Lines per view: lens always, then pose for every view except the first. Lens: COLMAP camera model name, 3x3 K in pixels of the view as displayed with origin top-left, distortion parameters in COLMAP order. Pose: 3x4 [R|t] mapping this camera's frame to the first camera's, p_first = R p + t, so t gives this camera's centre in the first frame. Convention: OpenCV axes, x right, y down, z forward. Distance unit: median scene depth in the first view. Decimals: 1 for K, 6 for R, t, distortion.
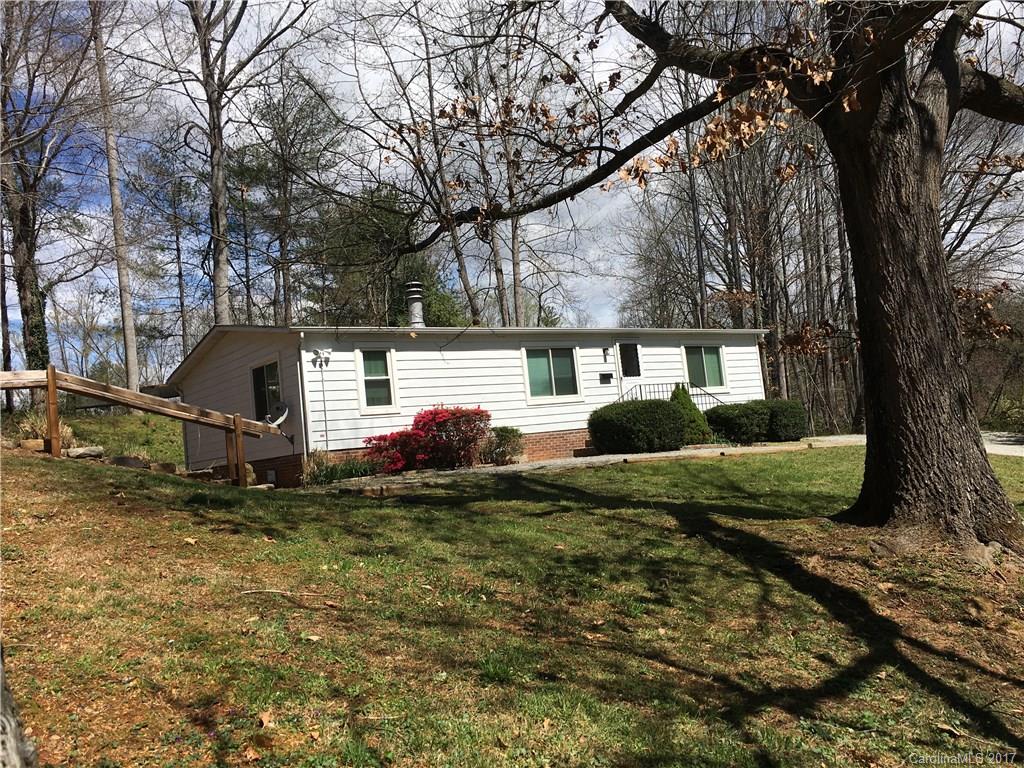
lens RADIAL K [[869.7, 0, 512.0], [0, 869.7, 384.0], [0, 0, 1]] dist [0.071041, -0.091637]
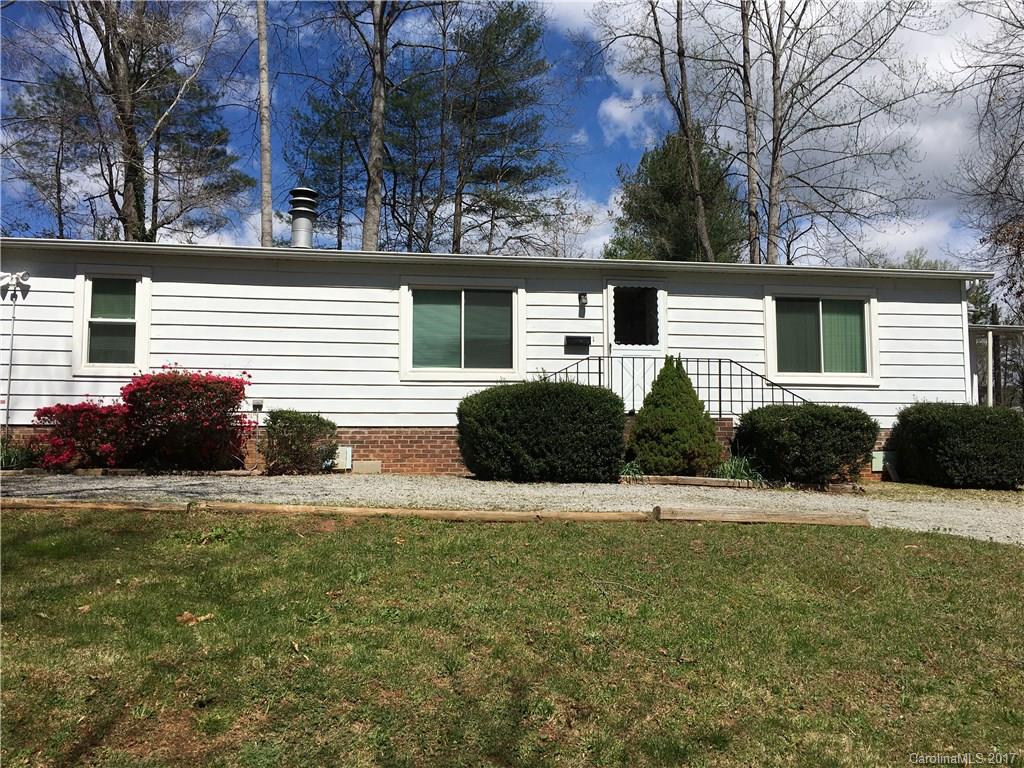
lens RADIAL K [[869.7, 0, 512.0], [0, 869.7, 384.0], [0, 0, 1]] dist [0.071041, -0.091637]
pose [[0.879061, 0.062185, -0.472637, 0.369203], [-0.051784, 0.998045, 0.034999, 0.001624], [0.473889, -0.006291, 0.880562, 0.497451]]
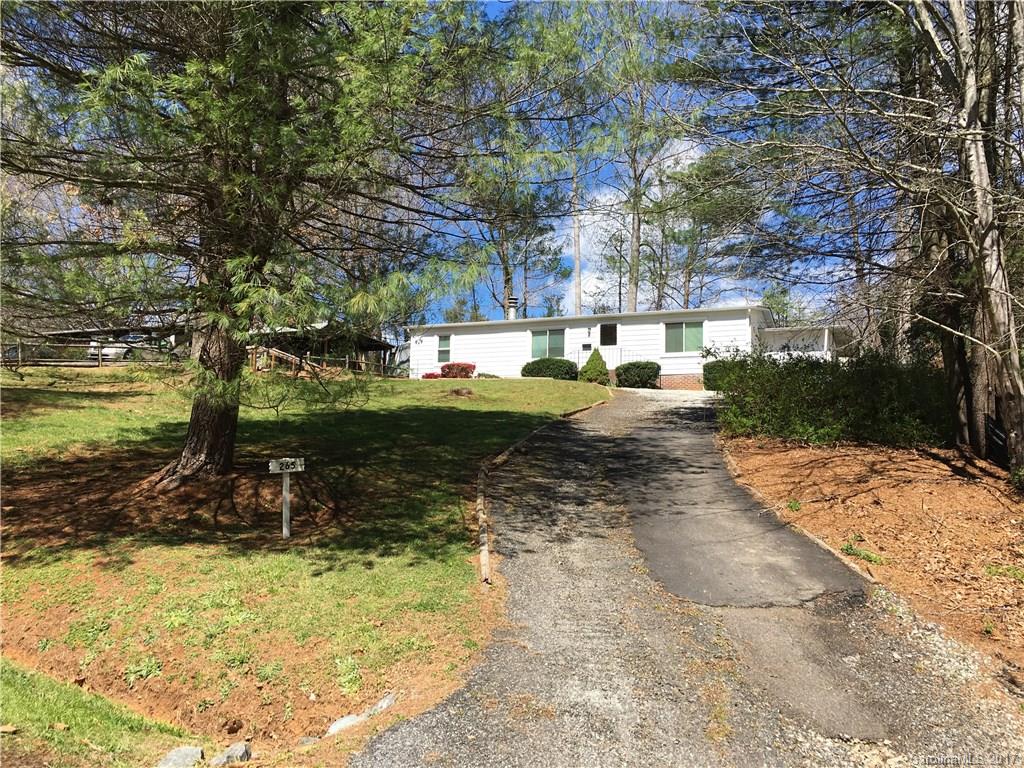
lens RADIAL K [[869.7, 0, 512.0], [0, 869.7, 384.0], [0, 0, 1]] dist [0.071041, -0.091637]
pose [[0.504466, 0.019851, -0.863204, 1.497927], [0.003301, 0.999684, 0.024919, 0.022339], [0.863426, -0.015421, 0.504241, 0.089972]]
